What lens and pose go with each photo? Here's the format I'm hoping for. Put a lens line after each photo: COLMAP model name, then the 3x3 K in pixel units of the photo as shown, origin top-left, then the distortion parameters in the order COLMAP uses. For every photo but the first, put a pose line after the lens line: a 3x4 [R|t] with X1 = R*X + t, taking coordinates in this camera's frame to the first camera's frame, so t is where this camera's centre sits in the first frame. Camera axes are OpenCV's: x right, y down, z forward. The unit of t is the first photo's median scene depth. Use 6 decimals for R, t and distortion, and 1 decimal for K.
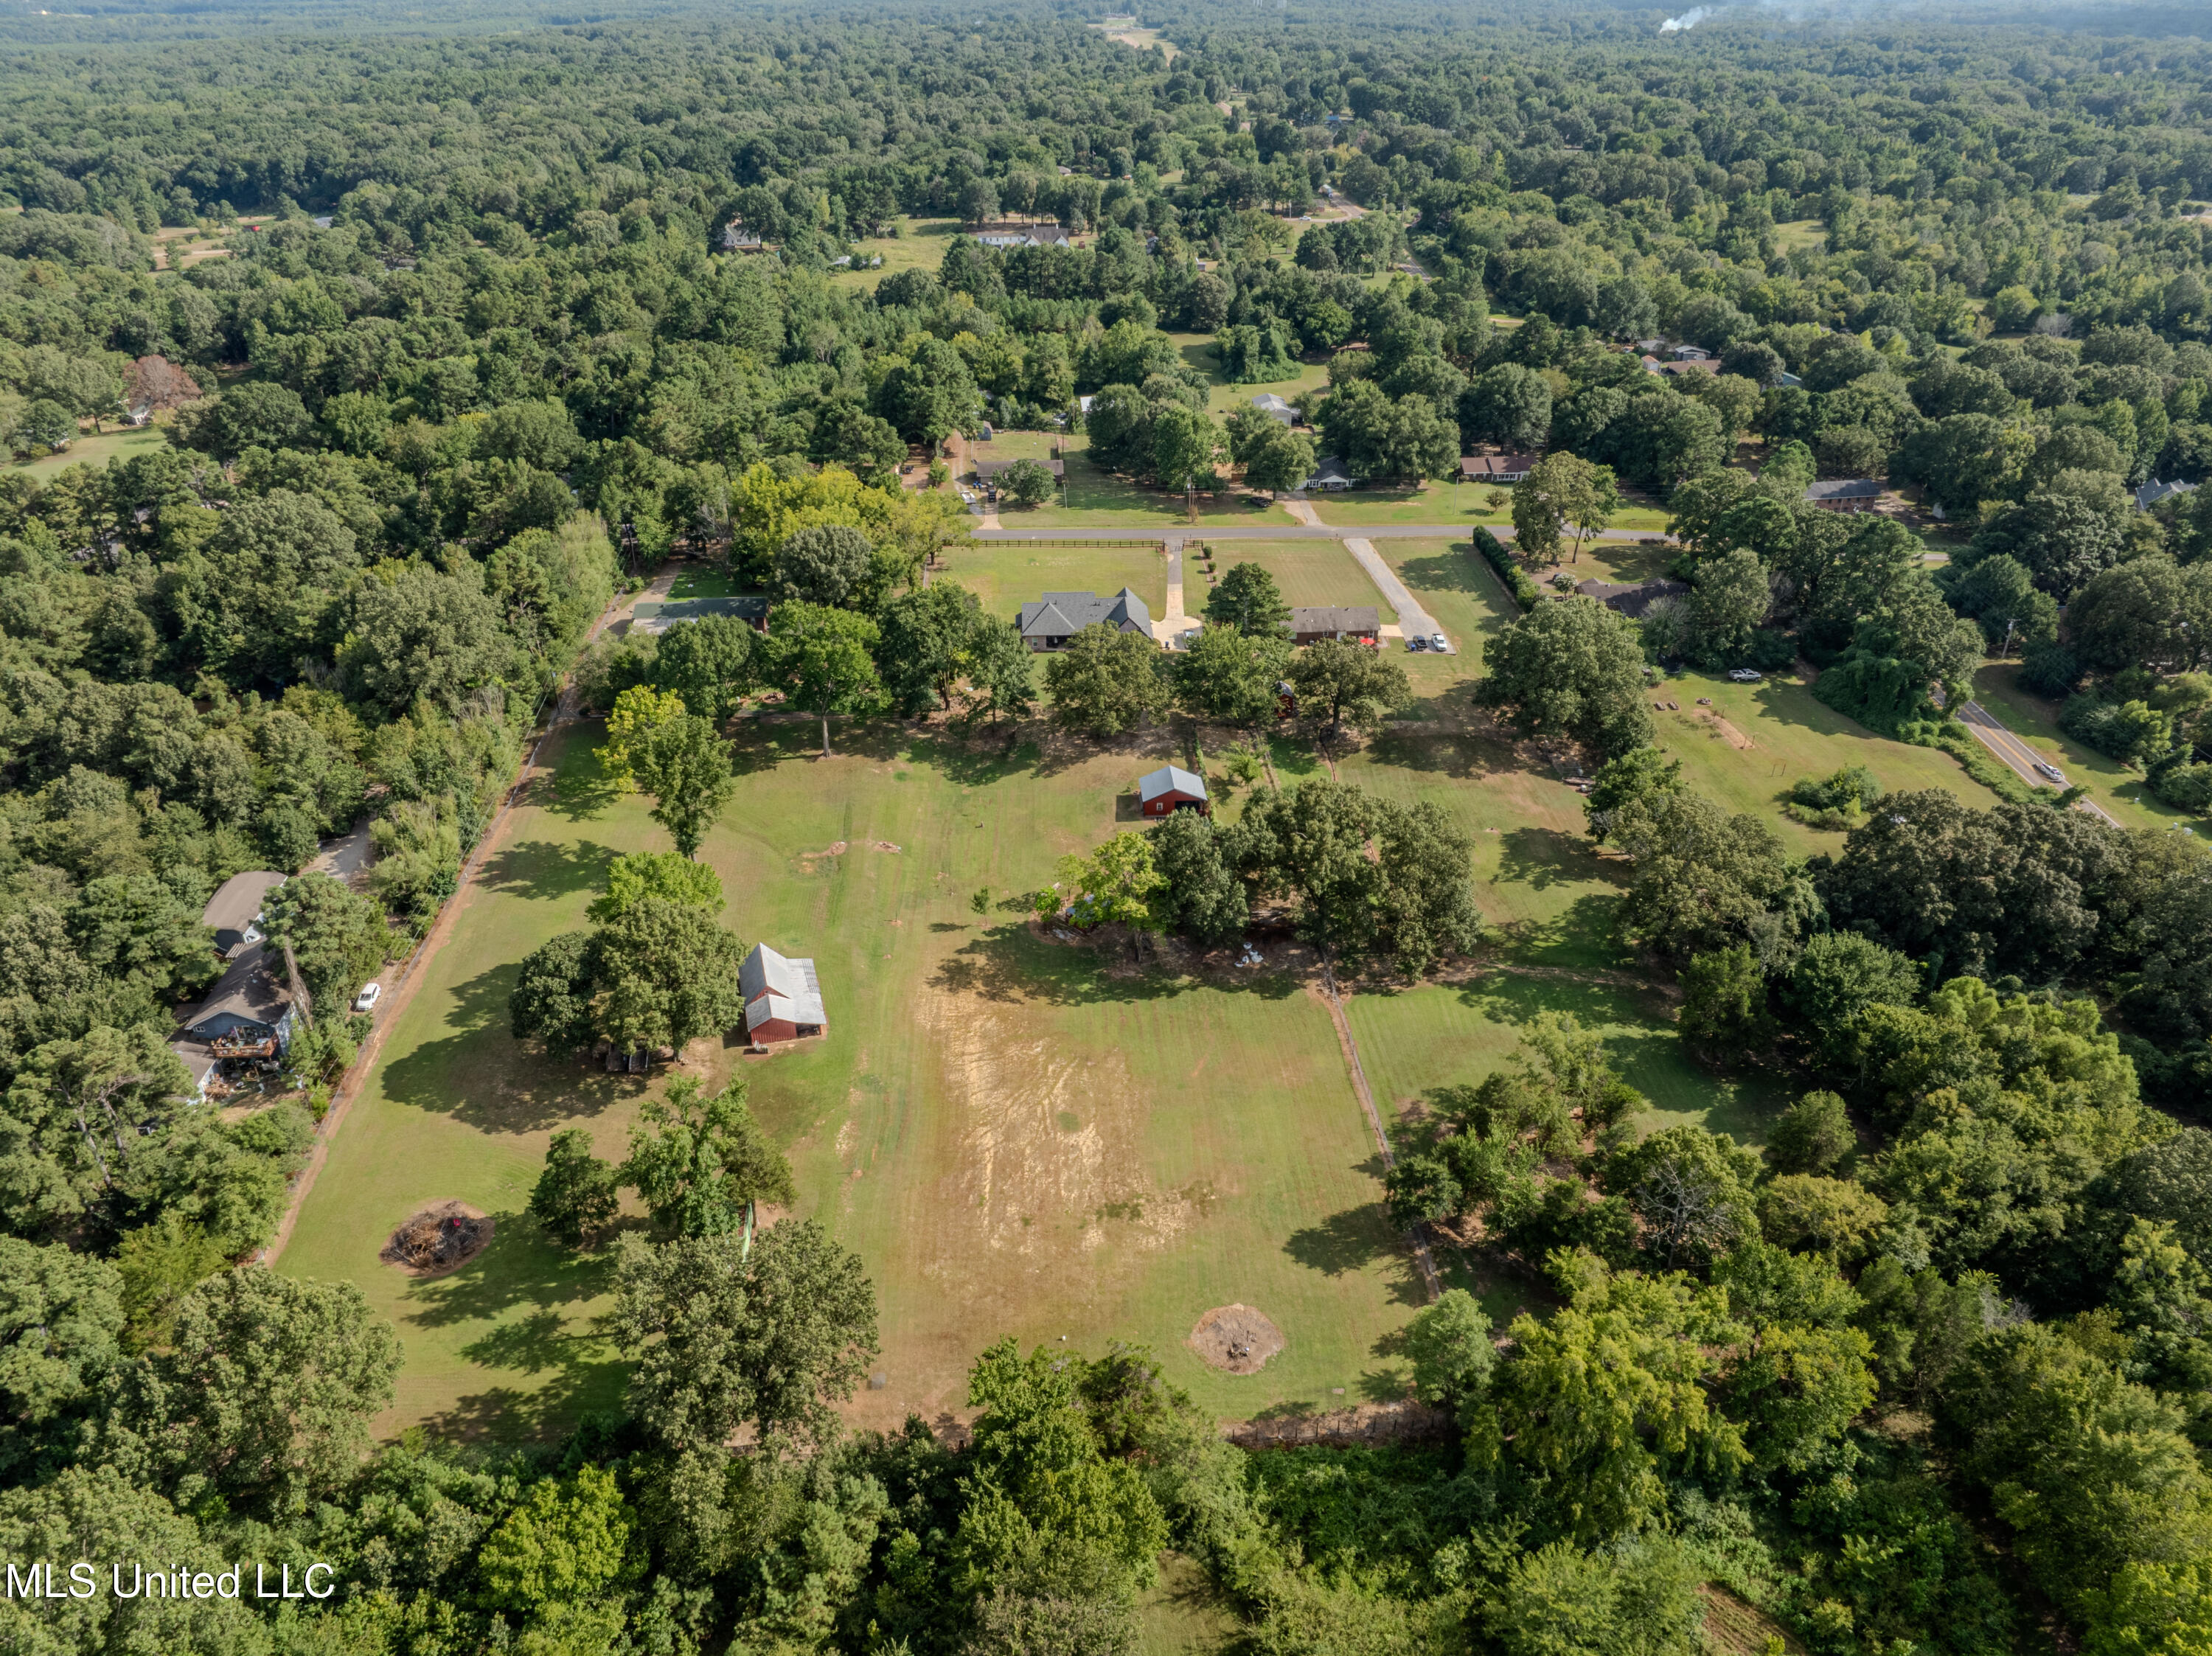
lens RADIAL K [[1552.5, 0, 1150.2], [0, 1552.5, 827.1], [0, 0, 1]] dist [-0.038539, 0.001261]
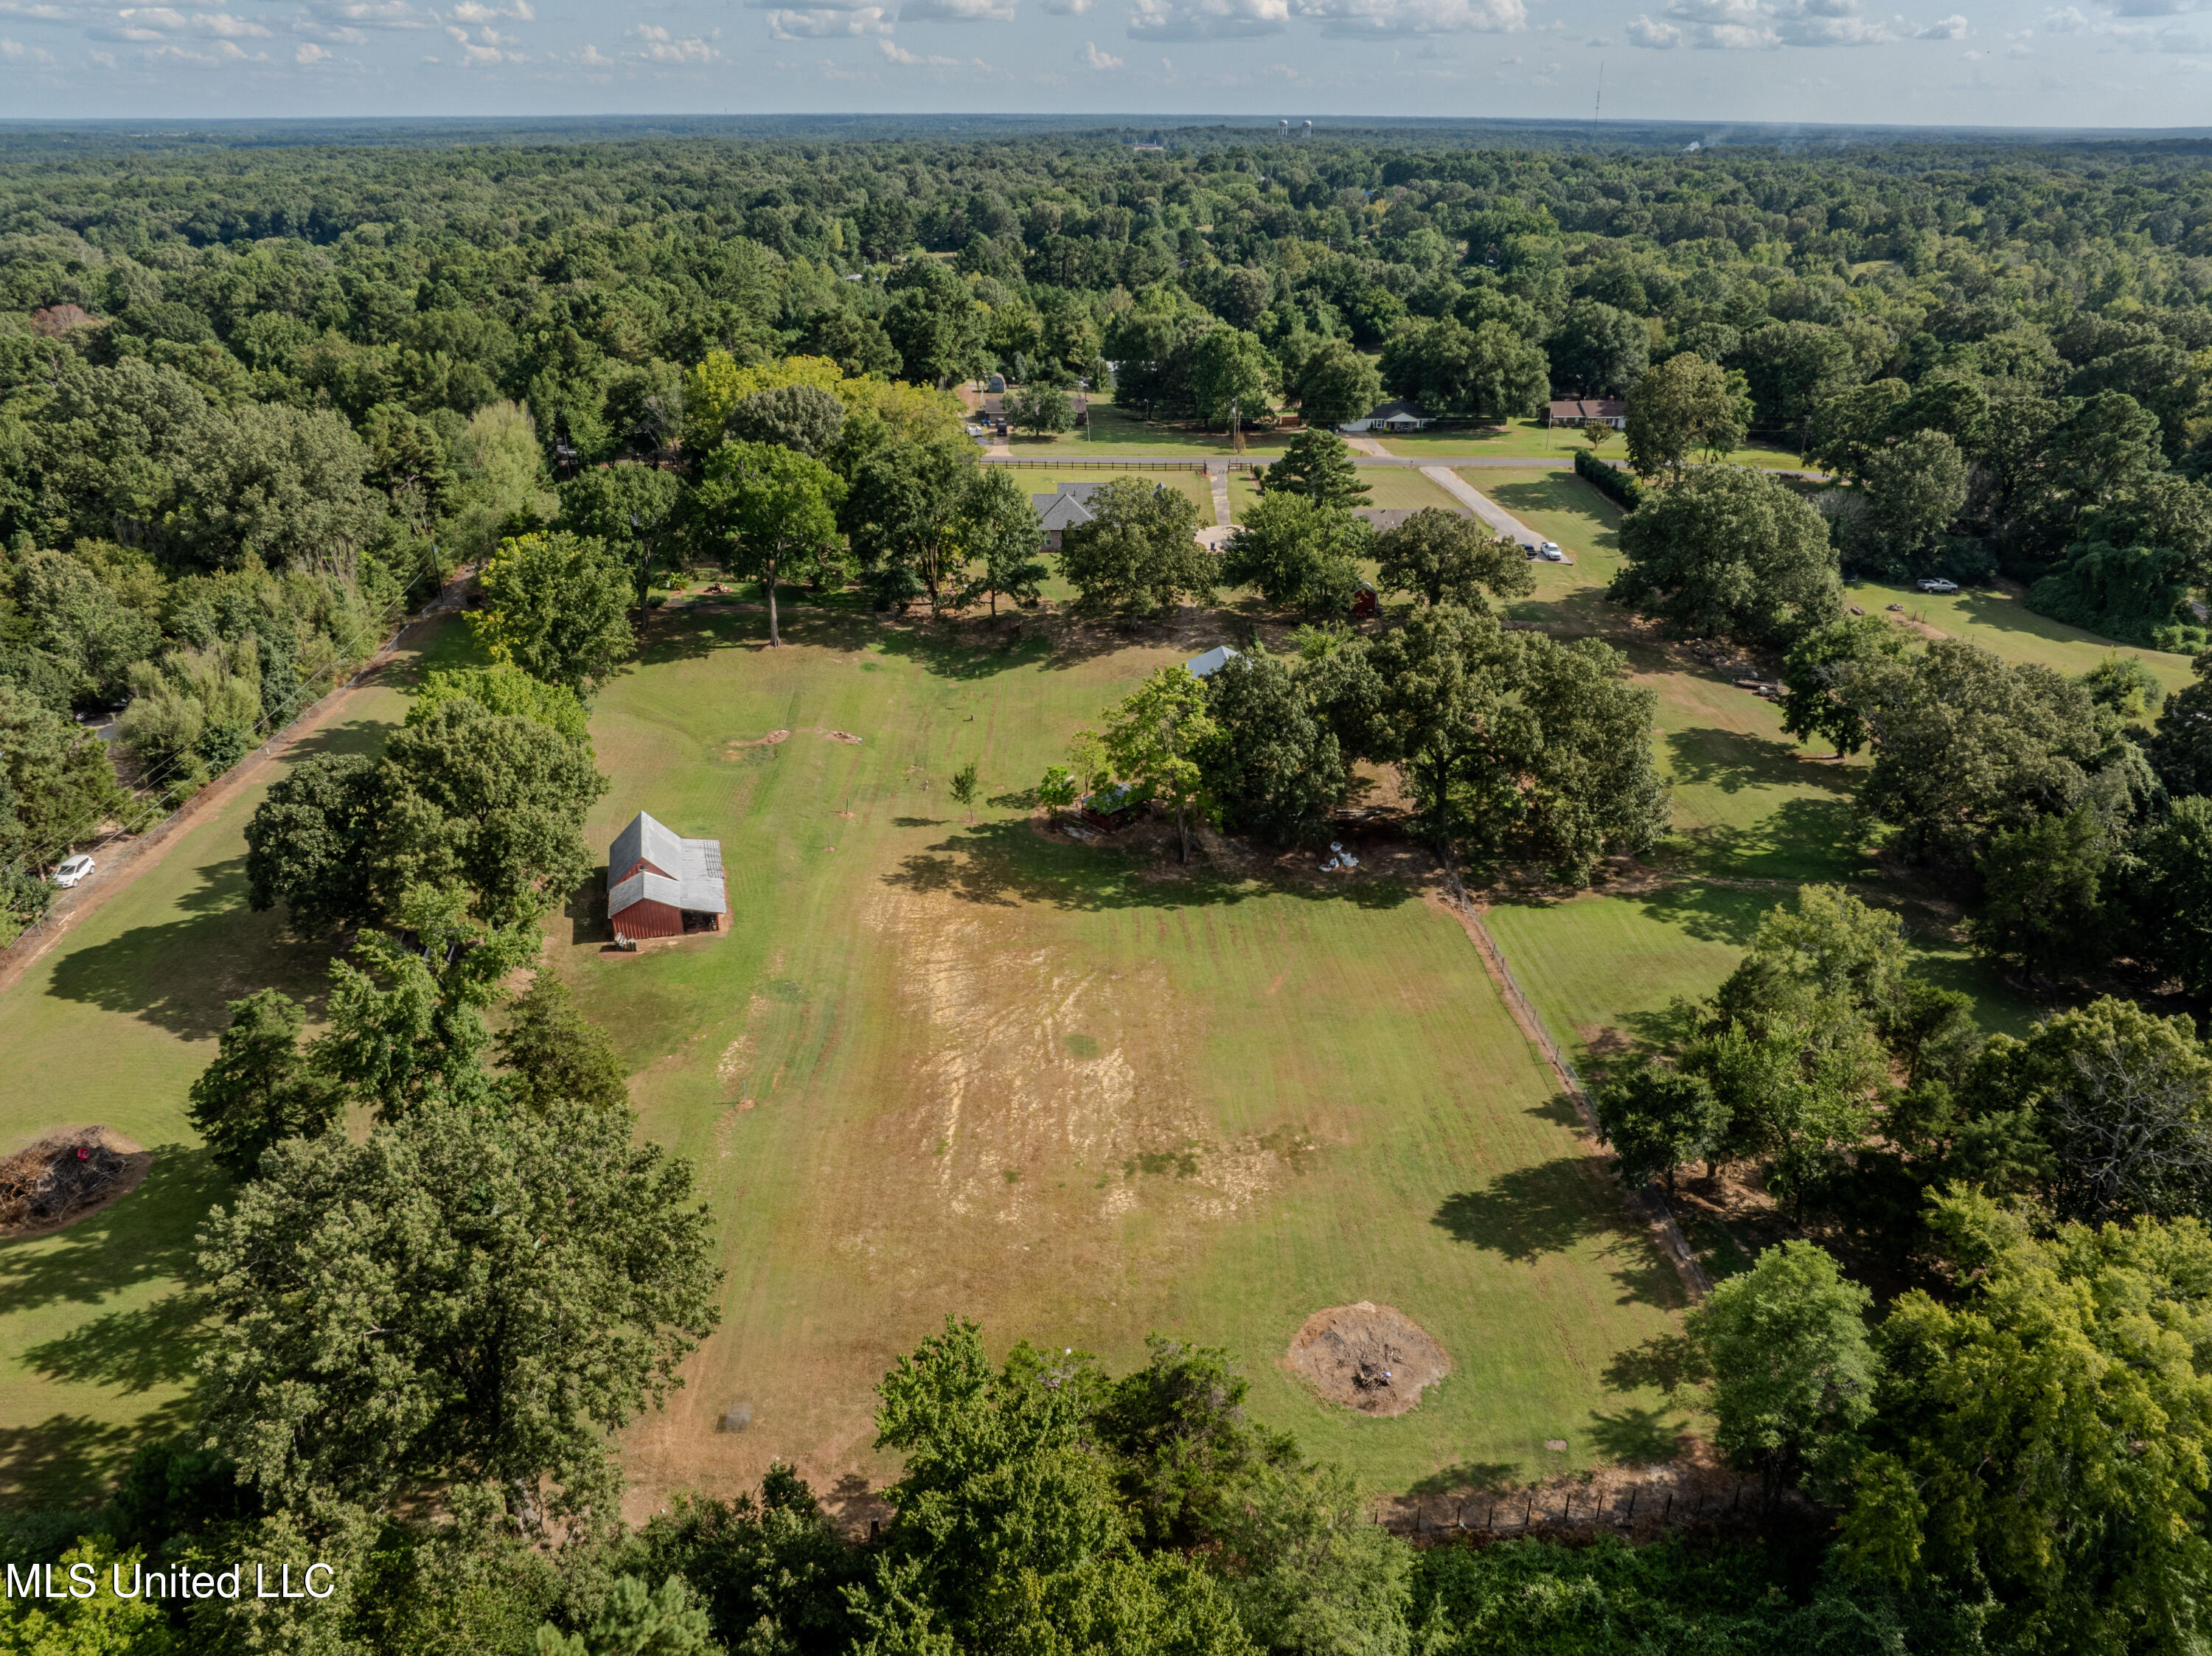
lens RADIAL K [[1563.9, 0, 1142.0], [0, 1563.9, 830.4], [0, 0, 1]] dist [-0.059960, 0.034980]
pose [[0.999797, 0.005404, -0.019421, -0.013130], [-0.006959, 0.996697, -0.080909, 0.132612], [0.018920, 0.081028, 0.996532, 0.294468]]
